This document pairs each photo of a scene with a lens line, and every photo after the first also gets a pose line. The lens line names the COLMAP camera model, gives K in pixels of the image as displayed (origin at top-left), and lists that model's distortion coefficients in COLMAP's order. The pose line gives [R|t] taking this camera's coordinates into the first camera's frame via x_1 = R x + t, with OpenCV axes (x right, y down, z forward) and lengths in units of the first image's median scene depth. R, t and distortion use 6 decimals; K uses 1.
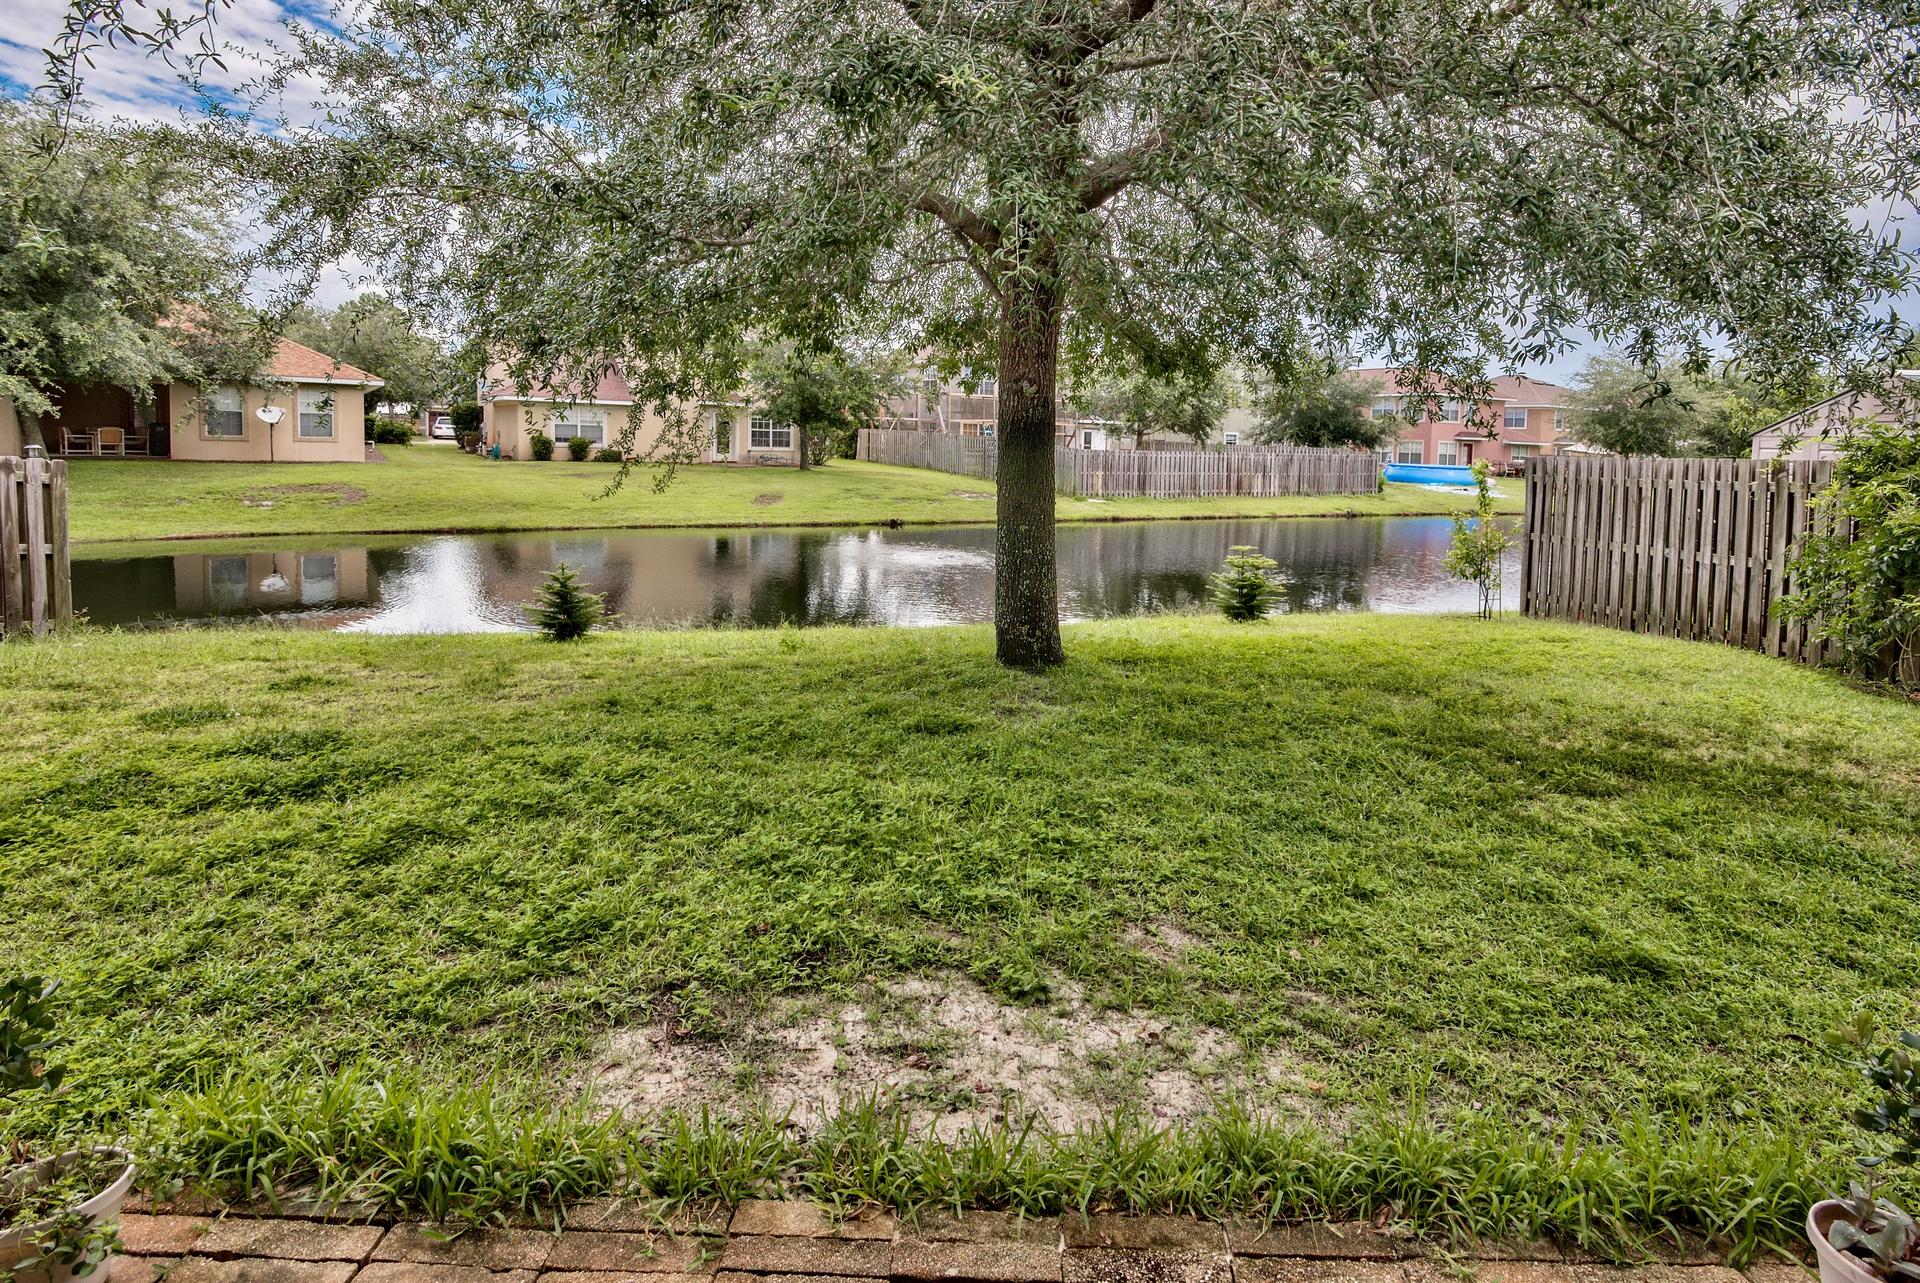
lens RADIAL K [[963.3, 0, 960.0], [0, 963.3, 641.5], [0, 0, 1]] dist [-0.000887, -0.000187]
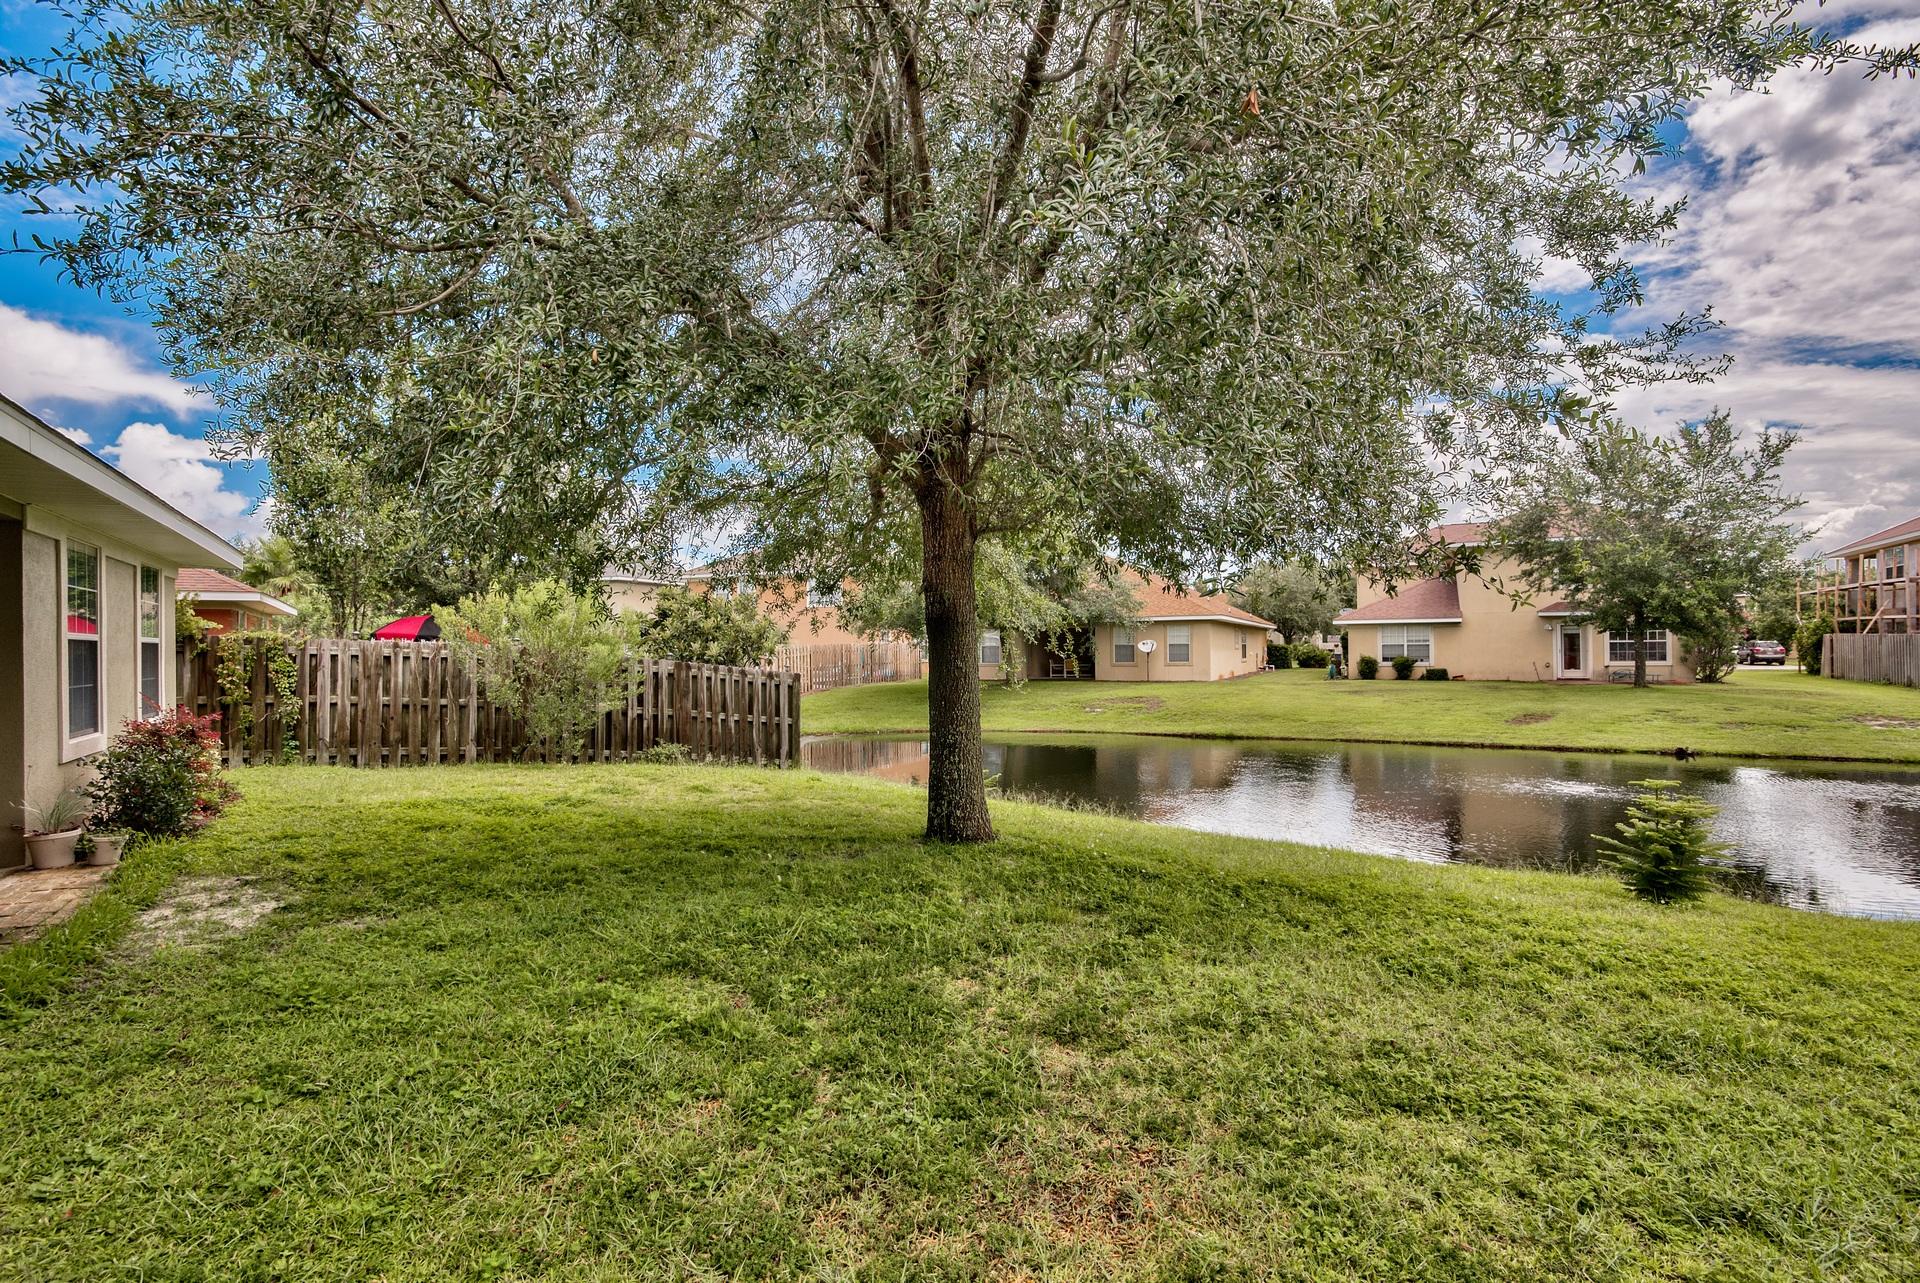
lens RADIAL K [[963.3, 0, 960.0], [0, 963.3, 641.5], [0, 0, 1]] dist [-0.000887, -0.000187]
pose [[0.525491, -0.043430, -0.849690, 0.202093], [-0.154030, 0.977337, -0.145214, -0.007569], [0.836740, 0.207186, 0.506893, 0.084810]]
